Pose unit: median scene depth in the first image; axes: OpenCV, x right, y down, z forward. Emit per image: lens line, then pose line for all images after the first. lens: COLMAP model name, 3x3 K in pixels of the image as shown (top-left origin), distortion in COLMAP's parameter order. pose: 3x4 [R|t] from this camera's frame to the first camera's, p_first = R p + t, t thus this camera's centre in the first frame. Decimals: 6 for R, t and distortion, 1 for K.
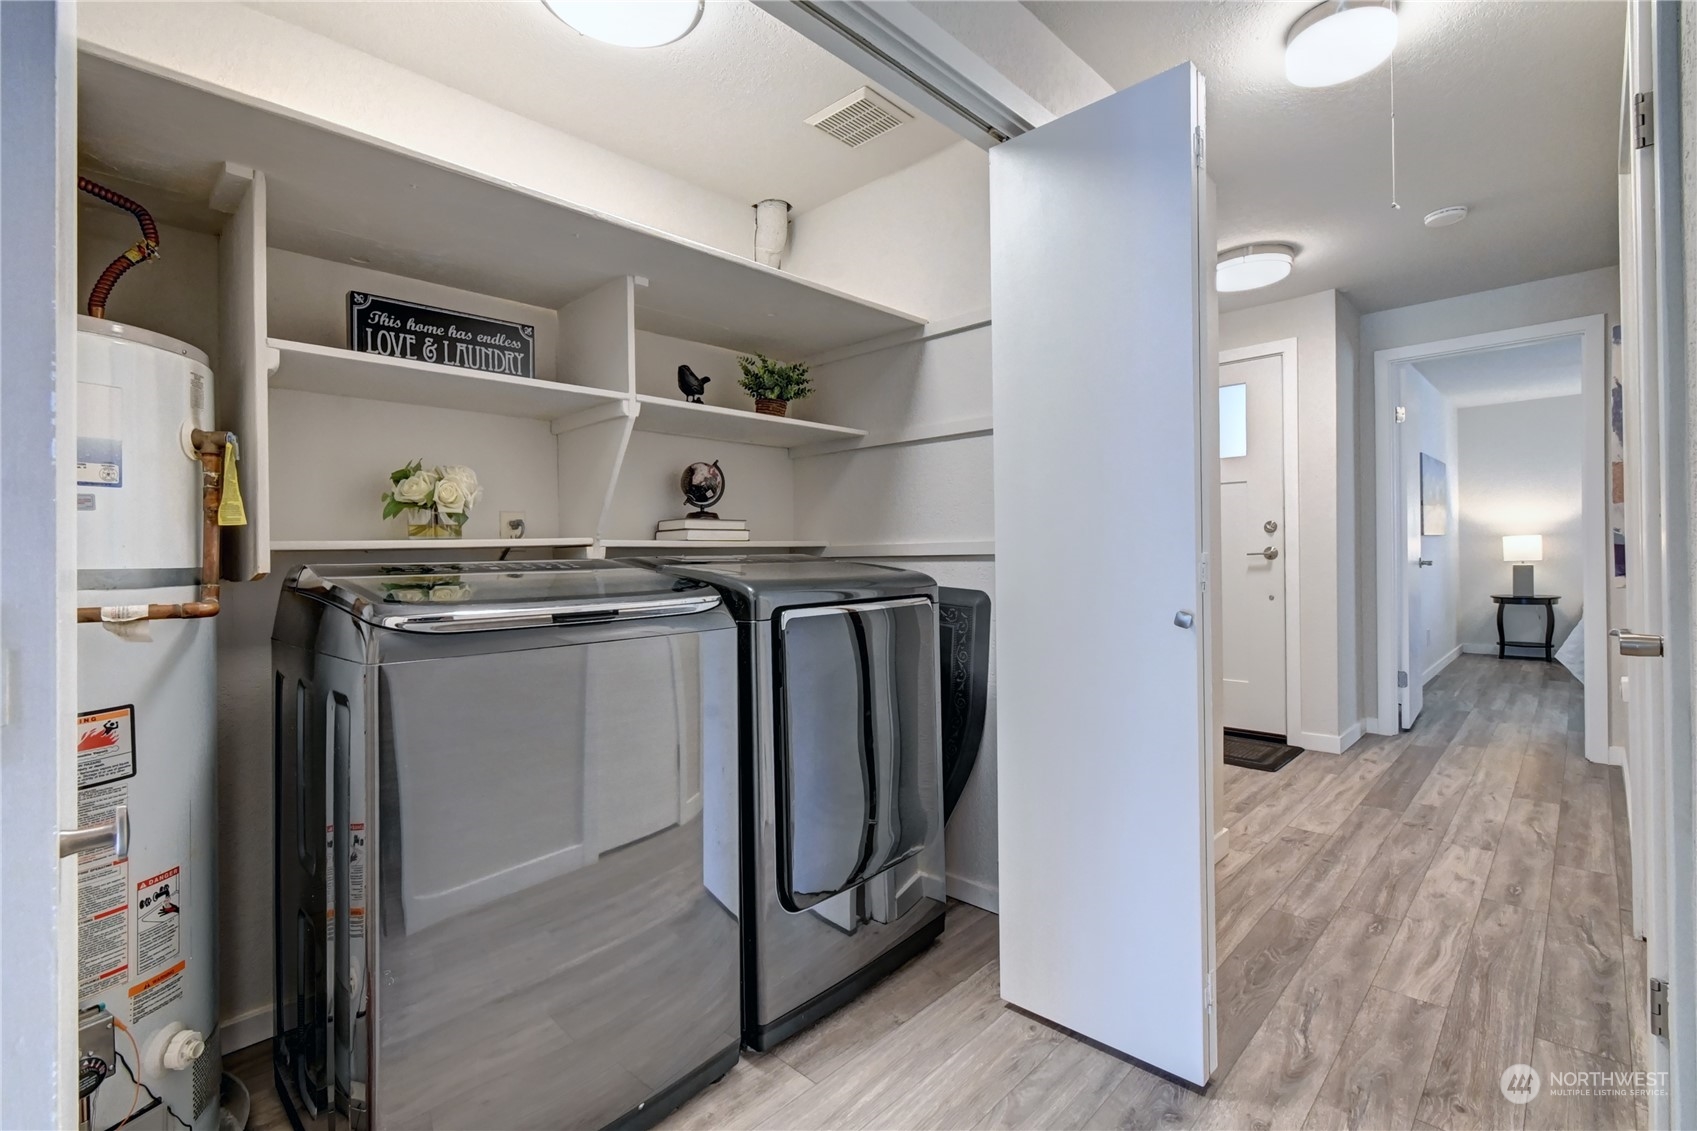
lens RADIAL K [[751.7, 0, 851.3], [0, 751.7, 557.2], [0, 0, 1]] dist [0.005834, -0.002169]
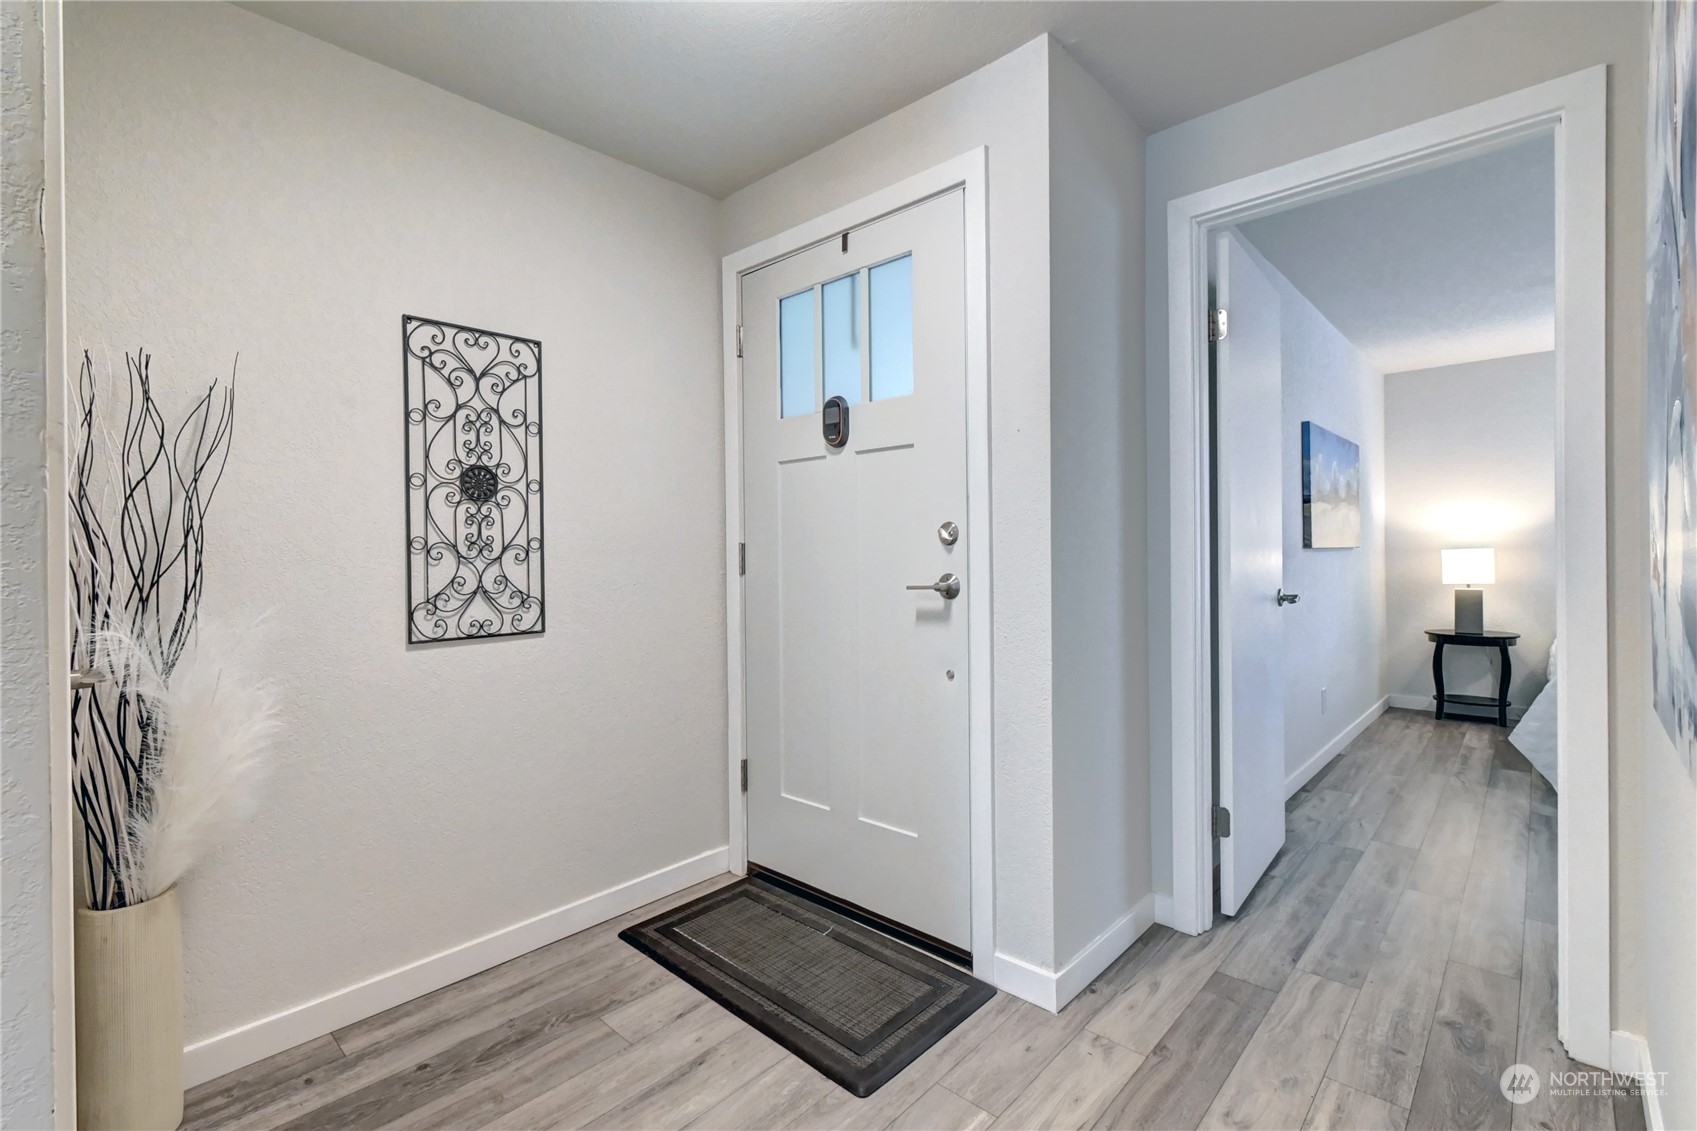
lens RADIAL K [[751.7, 0, 846.8], [0, 751.7, 563.4], [0, 0, 1]] dist [0.005834, -0.002169]
pose [[0.999734, 0.005416, 0.022413, 0.361220], [-0.005417, 0.999985, -0.000010, -0.015426], [-0.022413, -0.000112, 0.999749, 0.377452]]
